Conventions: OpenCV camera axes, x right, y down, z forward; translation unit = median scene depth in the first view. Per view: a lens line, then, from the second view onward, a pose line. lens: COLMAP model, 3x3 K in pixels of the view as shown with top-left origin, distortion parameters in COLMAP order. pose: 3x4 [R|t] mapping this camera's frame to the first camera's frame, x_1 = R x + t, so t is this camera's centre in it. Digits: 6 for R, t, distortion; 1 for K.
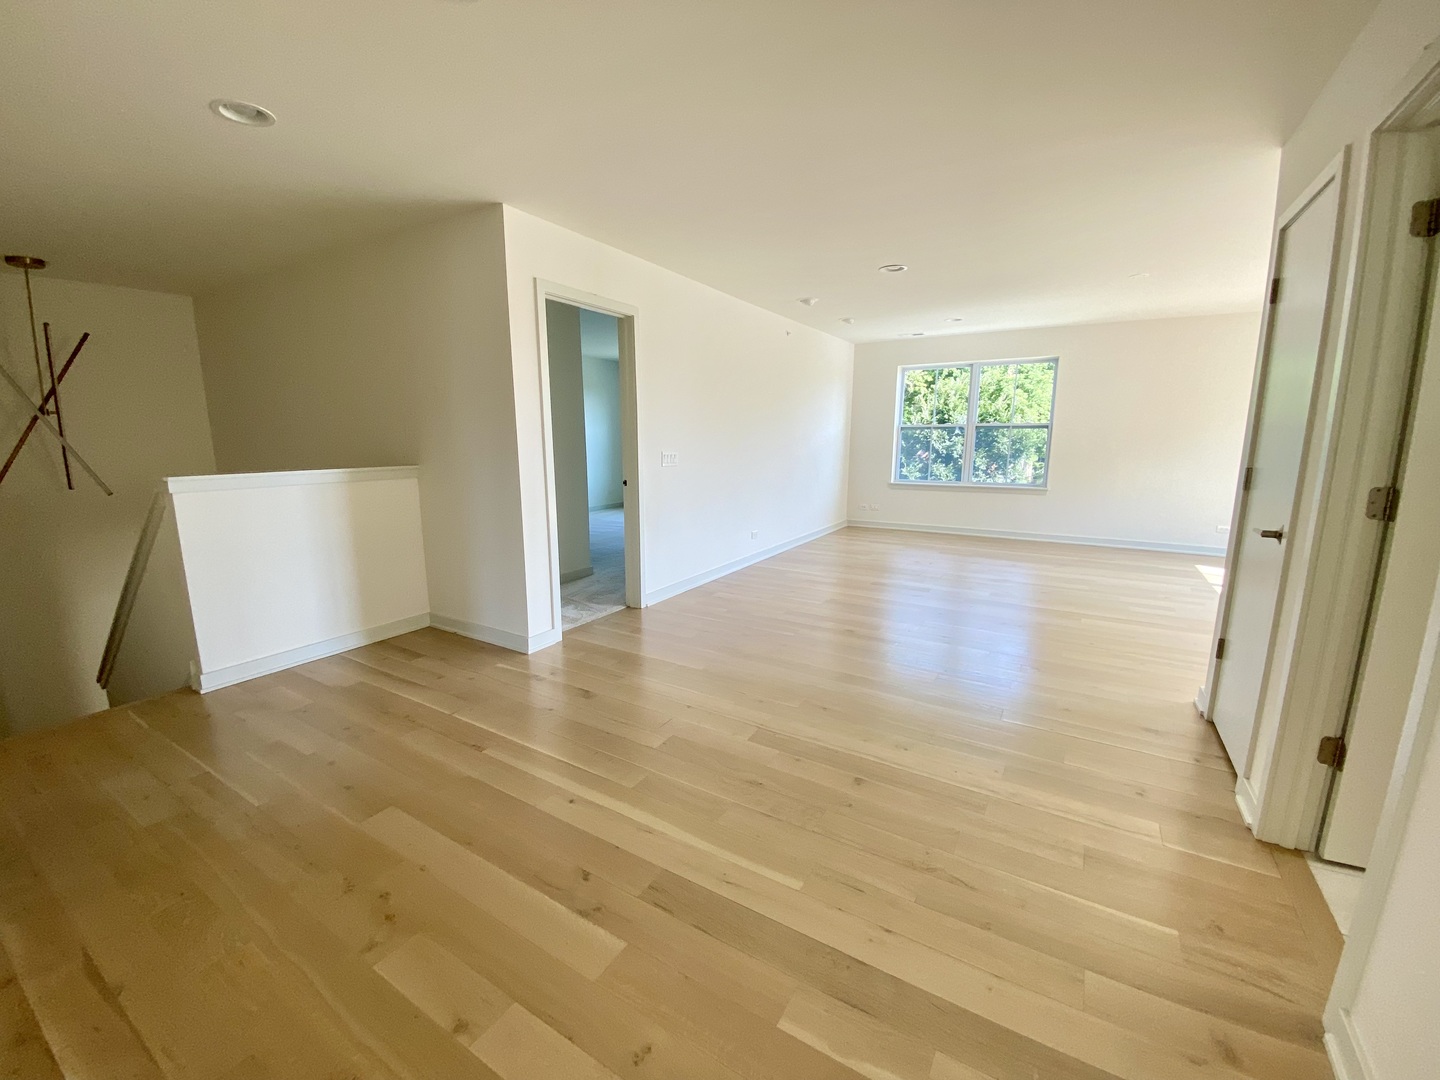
lens RADIAL K [[580.9, 0, 720.1], [0, 580.9, 533.2], [0, 0, 1]] dist [0.037393, -0.032125]
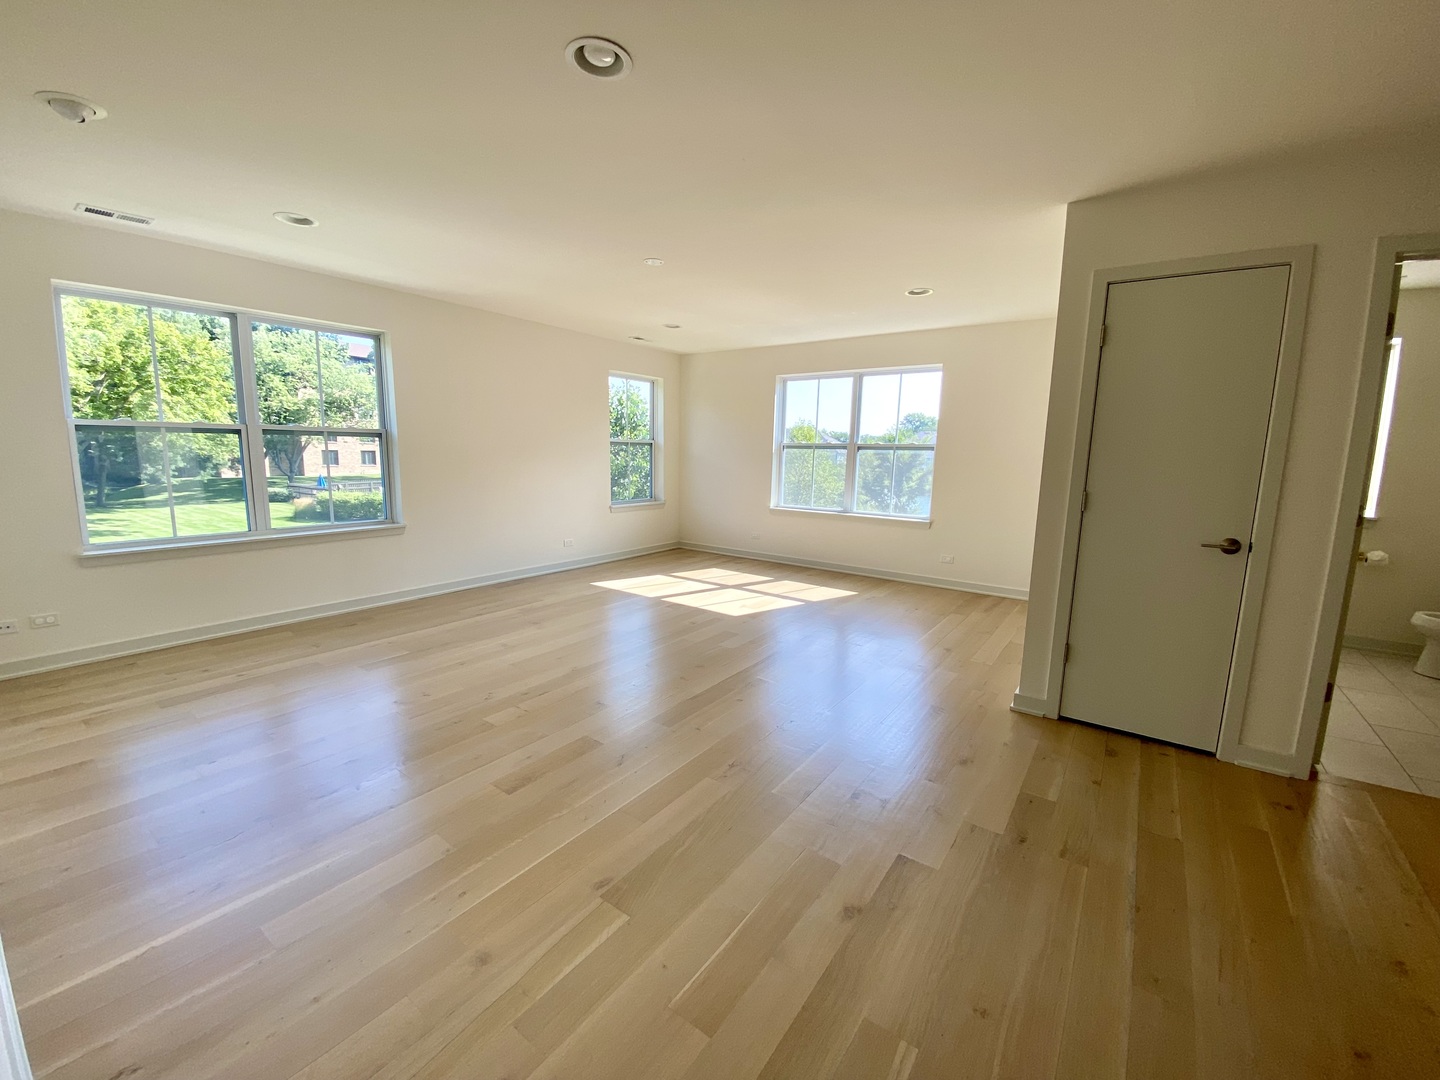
lens RADIAL K [[580.9, 0, 720.1], [0, 580.9, 533.2], [0, 0, 1]] dist [0.037393, -0.032125]
pose [[0.068621, -0.141050, 0.987621, -0.184816], [0.148204, 0.980412, 0.129723, -0.189067], [-0.986573, 0.137467, 0.088181, 1.067281]]
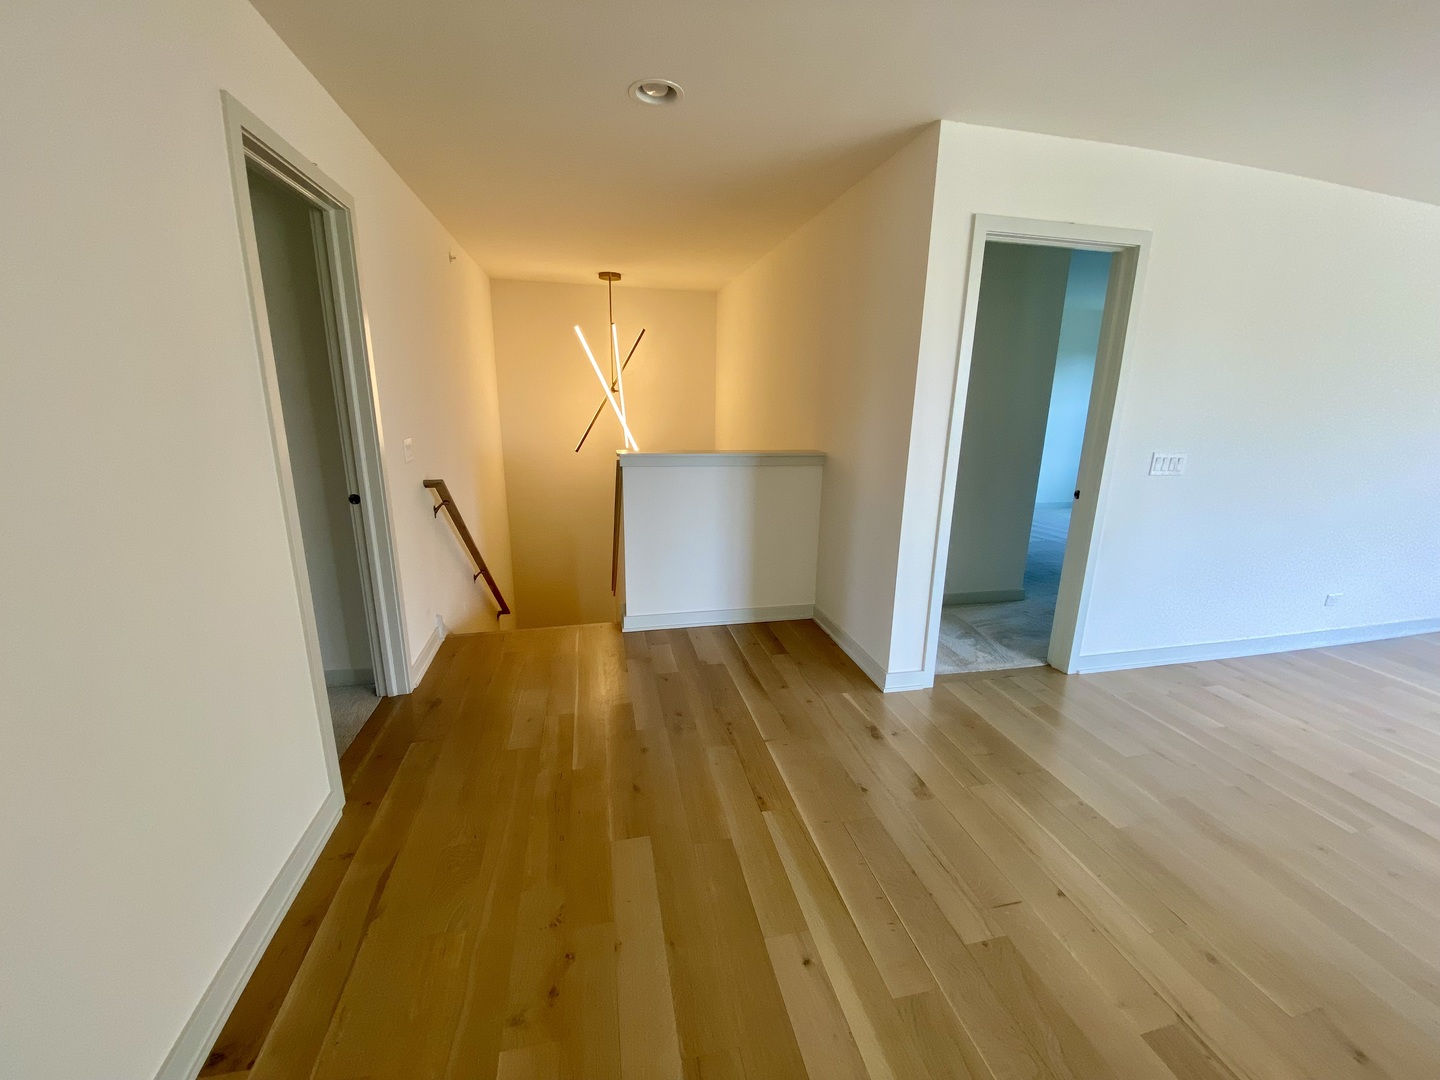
lens RADIAL K [[580.9, 0, 720.1], [0, 580.9, 533.2], [0, 0, 1]] dist [0.037393, -0.032125]
pose [[0.693621, 0.173819, -0.699054, 0.046572], [-0.137498, 0.984555, 0.108379, -0.068033], [0.707096, 0.020945, 0.706807, 0.232438]]
